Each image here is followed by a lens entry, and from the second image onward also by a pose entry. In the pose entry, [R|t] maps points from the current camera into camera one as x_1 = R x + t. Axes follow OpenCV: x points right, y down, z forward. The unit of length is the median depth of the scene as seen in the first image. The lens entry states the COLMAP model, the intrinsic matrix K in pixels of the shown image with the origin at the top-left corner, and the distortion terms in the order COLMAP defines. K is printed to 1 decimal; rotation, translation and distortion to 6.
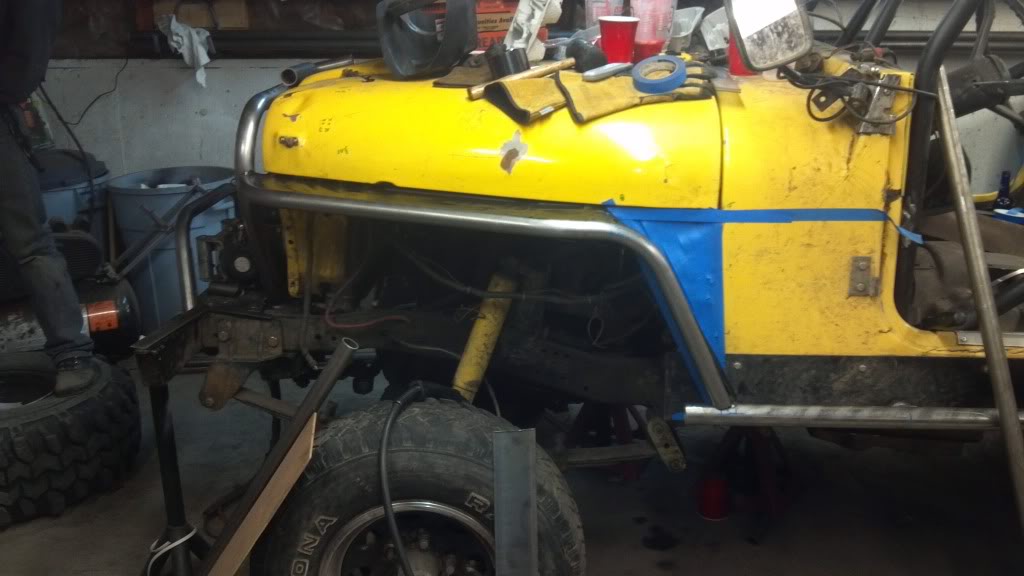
lens RADIAL K [[1080.2, 0, 518.7], [0, 1080.2, 280.8], [0, 0, 1]] dist [-0.028454, 0.000000]
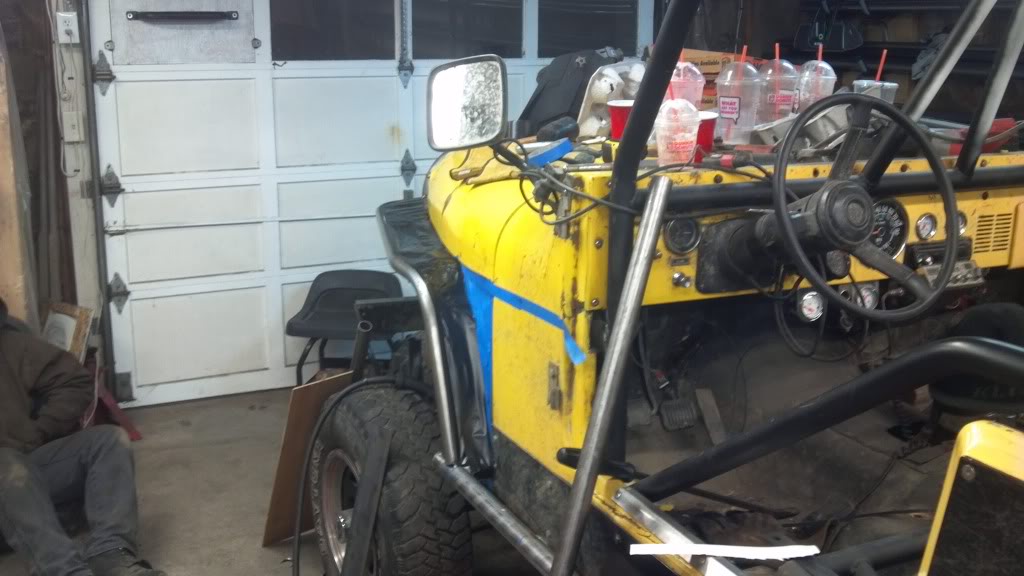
lens RADIAL K [[1080.2, 0, 506.4], [0, 1080.2, 272.6], [0, 0, 1]] dist [-0.028454, 0.000000]
pose [[0.474739, 0.204398, -0.856063, 1.056106], [-0.257027, 0.962456, 0.087265, -0.165091], [0.841760, 0.178603, 0.509451, 0.460277]]
